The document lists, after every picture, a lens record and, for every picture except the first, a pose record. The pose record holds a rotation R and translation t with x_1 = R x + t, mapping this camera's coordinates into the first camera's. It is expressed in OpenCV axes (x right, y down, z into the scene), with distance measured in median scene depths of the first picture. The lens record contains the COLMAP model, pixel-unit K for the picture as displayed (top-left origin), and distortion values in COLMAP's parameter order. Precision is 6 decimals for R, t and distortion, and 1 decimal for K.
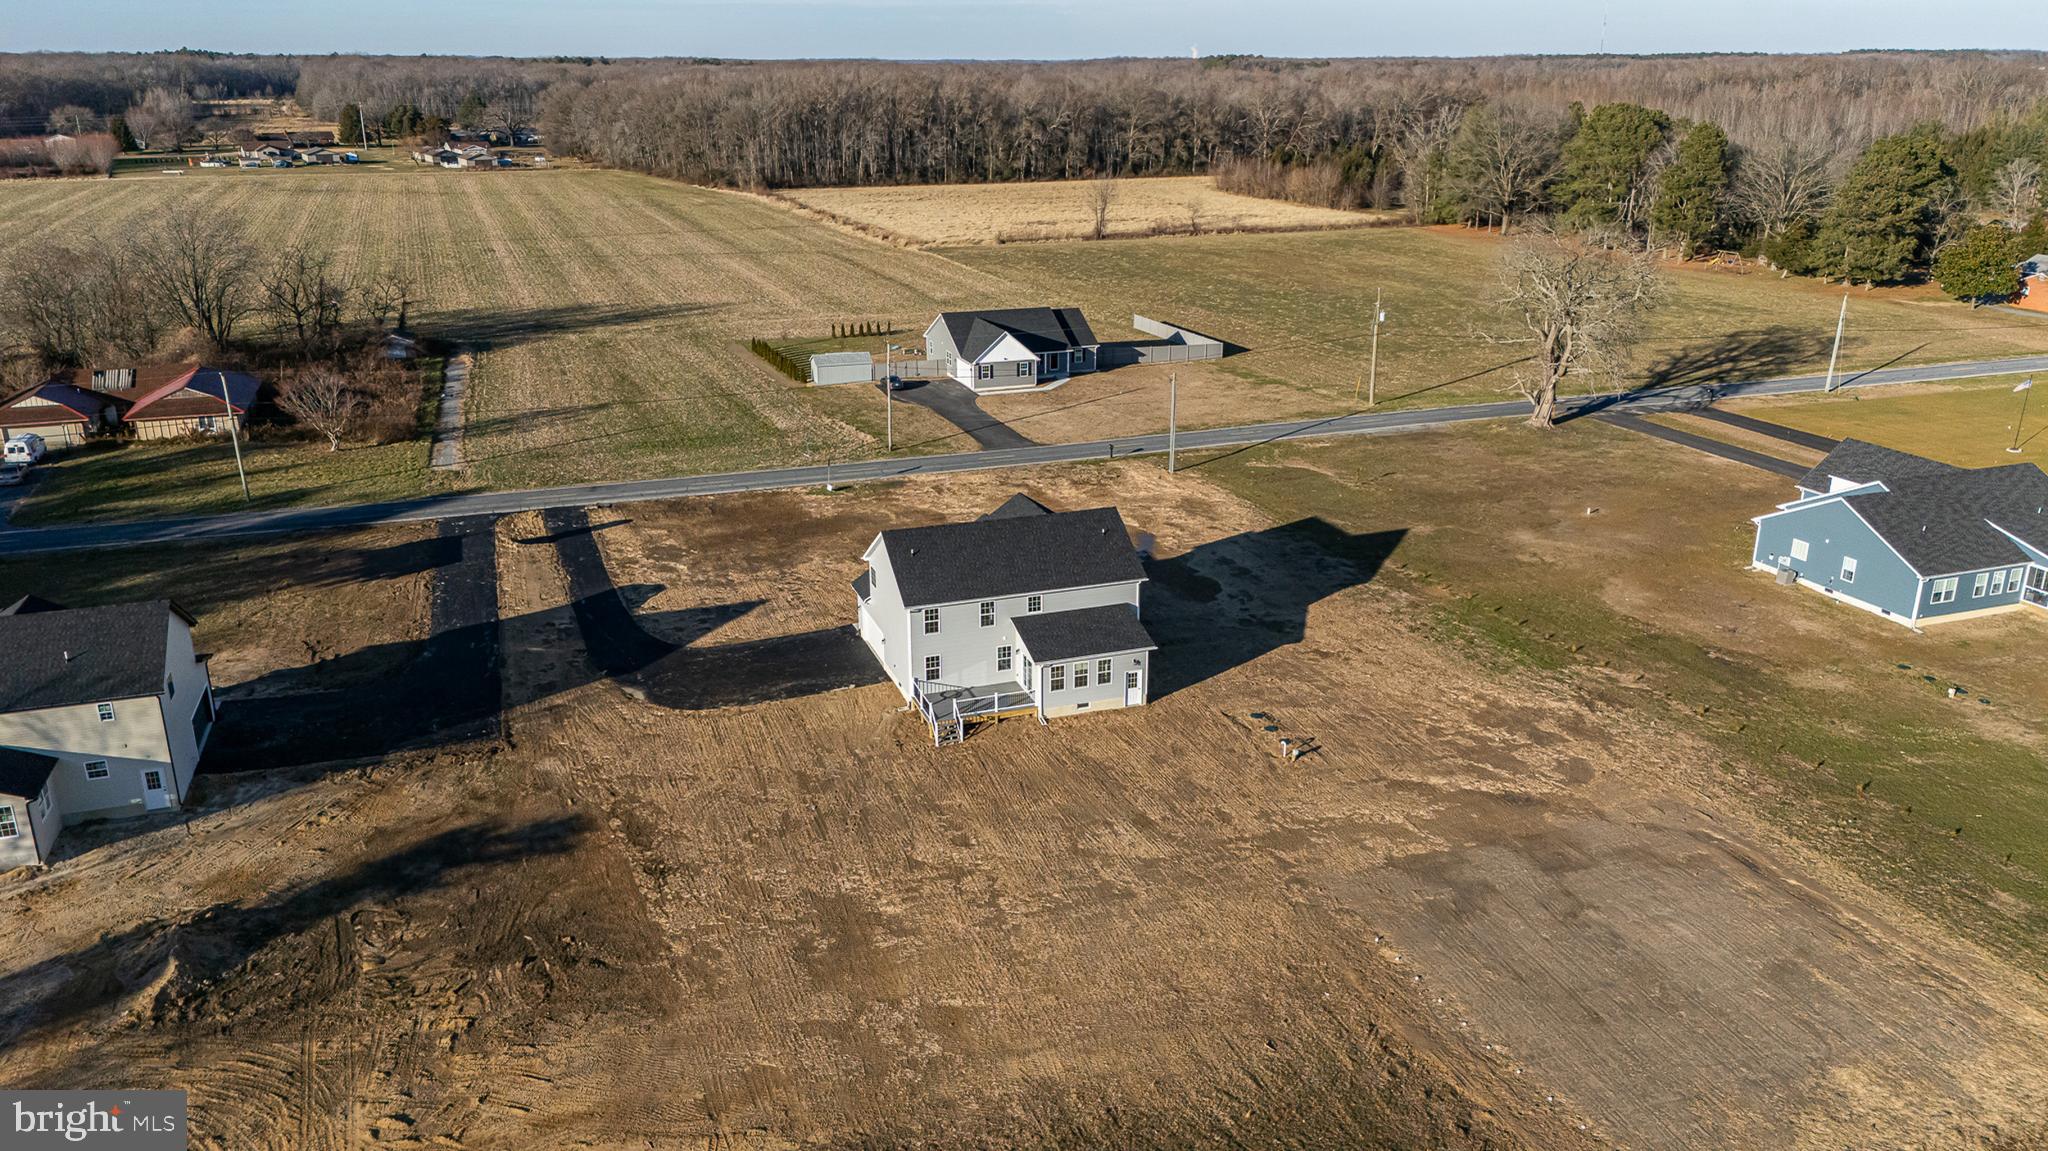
lens RADIAL K [[1495.0, 0, 1032.4], [0, 1495.0, 571.5], [0, 0, 1]] dist [0.080213, -0.072278]
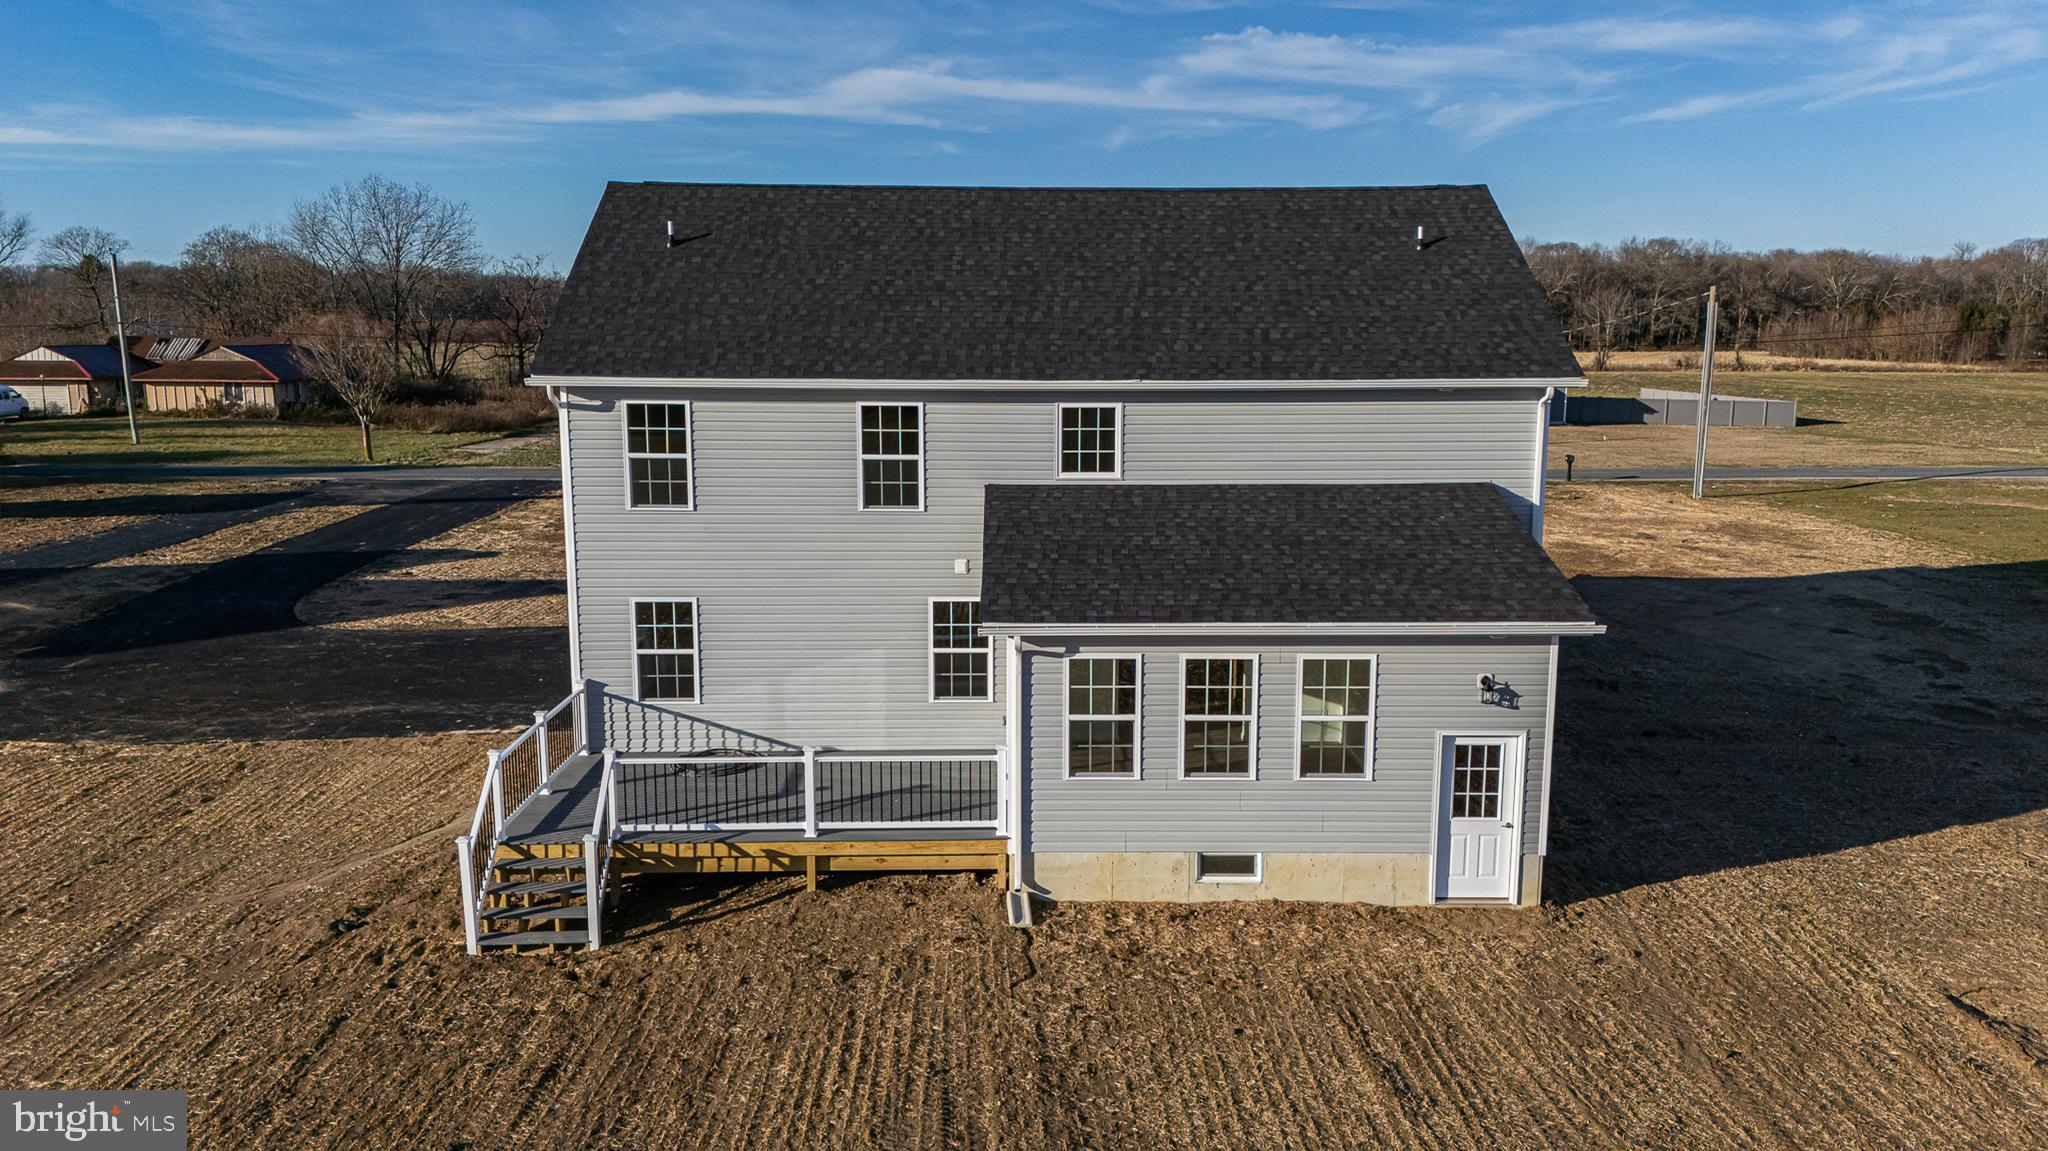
lens RADIAL K [[1495.0, 0, 1030.5], [0, 1495.0, 575.5], [0, 0, 1]] dist [0.080213, -0.072278]
pose [[0.946719, 0.057776, -0.316835, 0.063134], [-0.107966, 0.983785, -0.143212, 0.070404], [0.303424, 0.169789, 0.937606, 0.664560]]
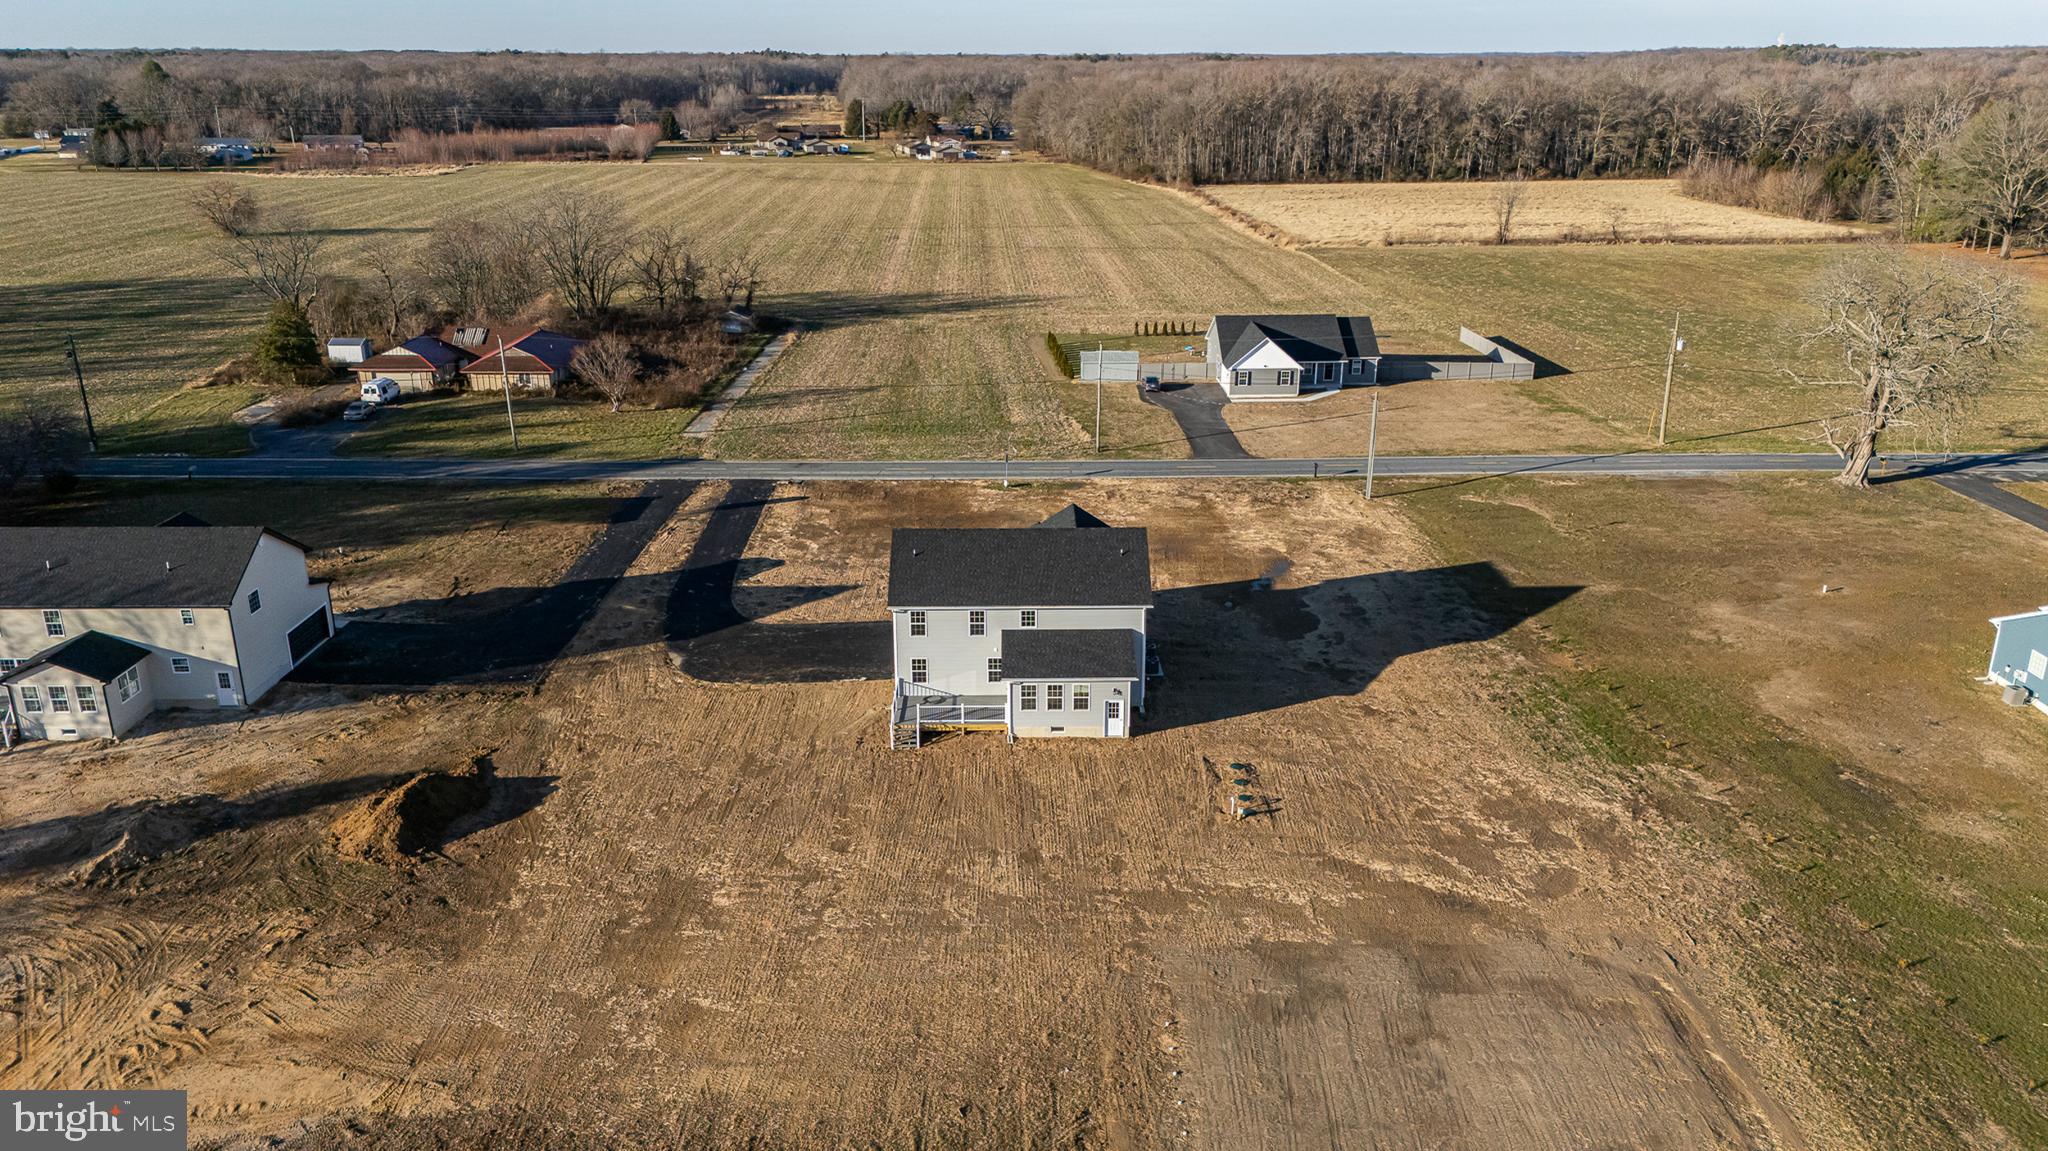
lens RADIAL K [[1495.0, 0, 1031.5], [0, 1495.0, 575.0], [0, 0, 1]] dist [0.080213, -0.072278]
pose [[0.944995, 0.106870, -0.309132, 0.260656], [-0.105299, 0.994201, 0.021811, -0.024087], [0.309670, 0.011940, 0.950769, 0.067106]]
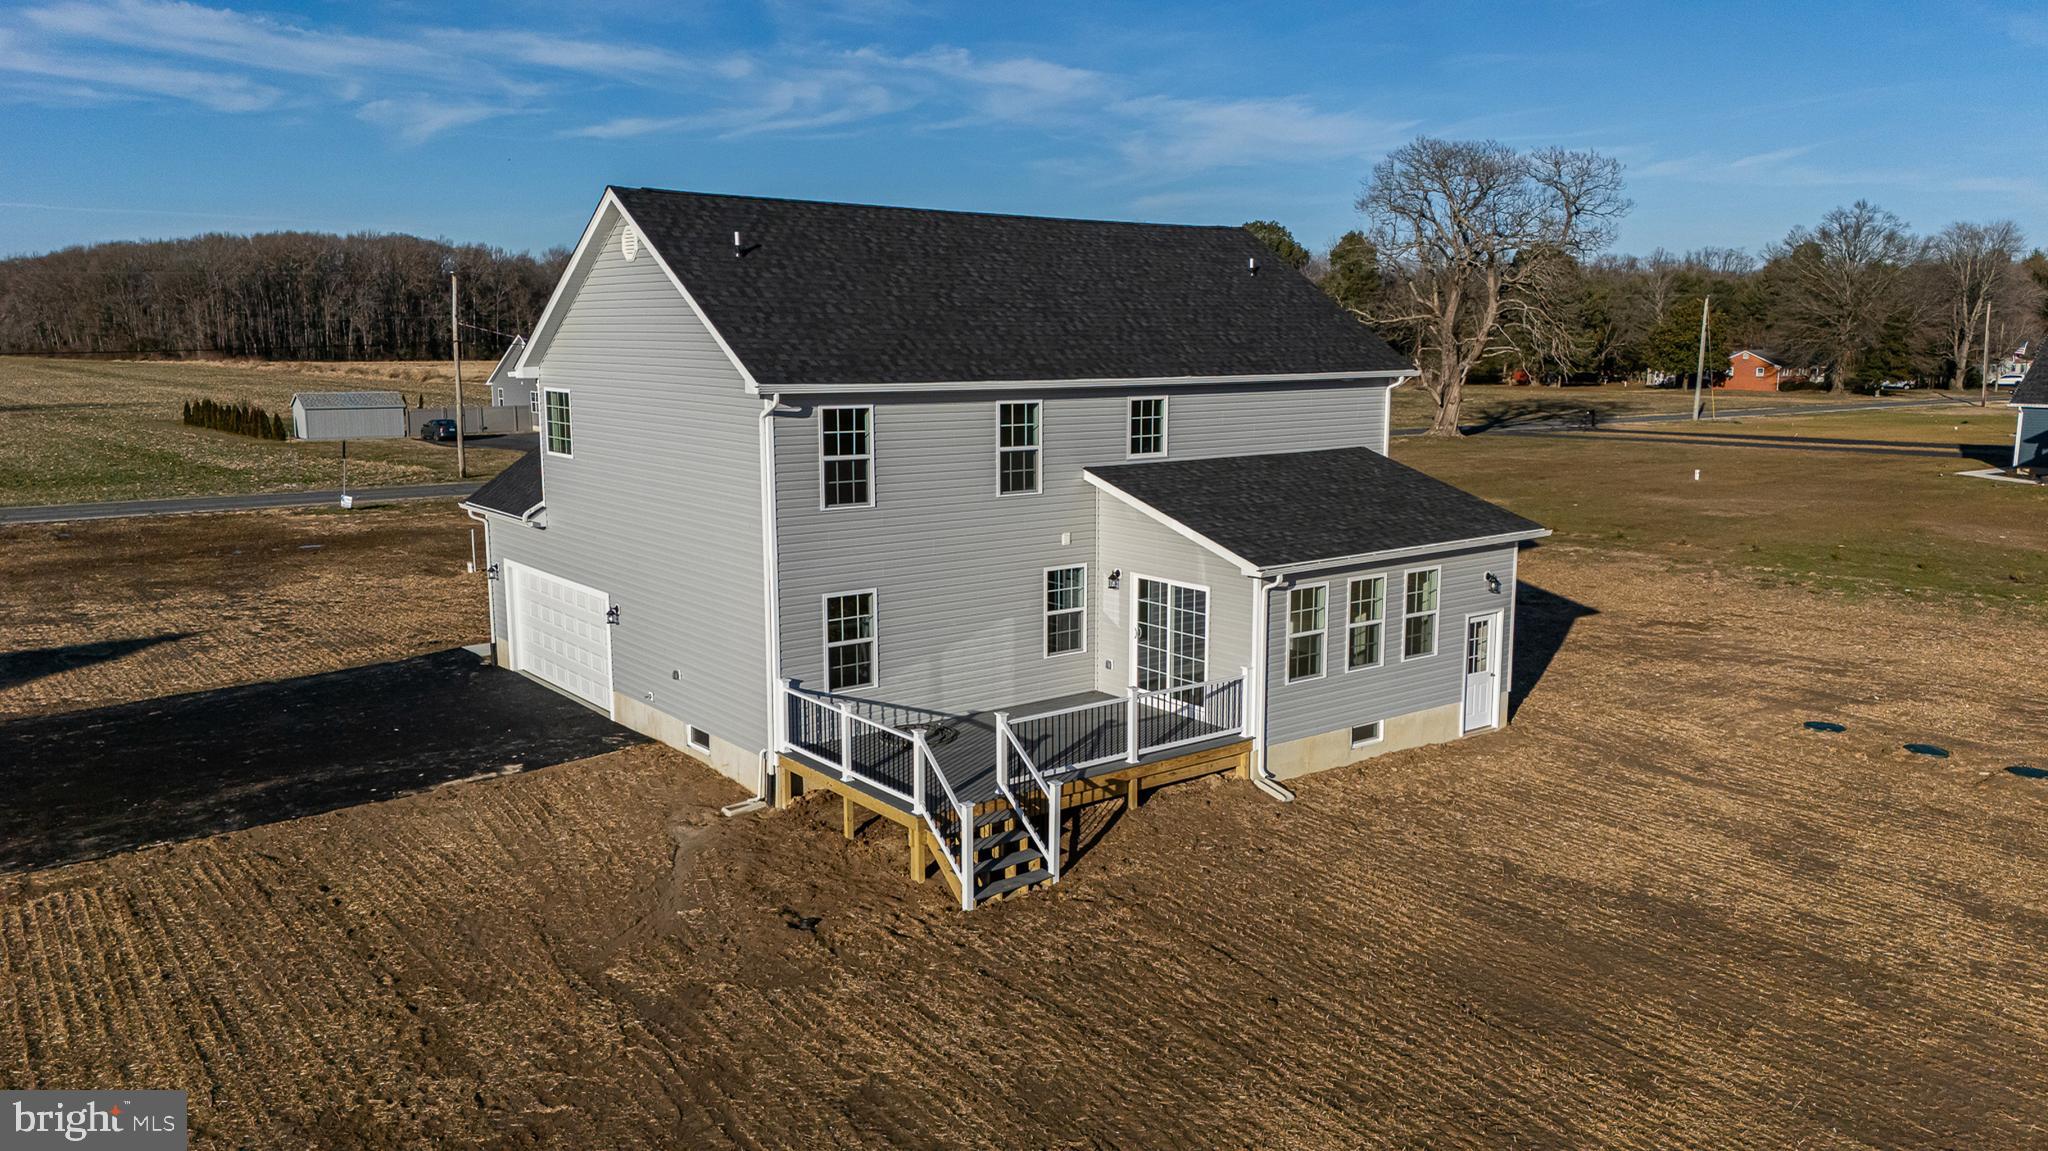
lens RADIAL K [[1495.0, 0, 1030.2], [0, 1495.0, 582.0], [0, 0, 1]] dist [0.080213, -0.072278]
pose [[0.950467, -0.047514, 0.307174, -0.101502], [0.096743, 0.984382, -0.147081, 0.083336], [-0.295388, 0.169513, 0.940219, 0.628169]]
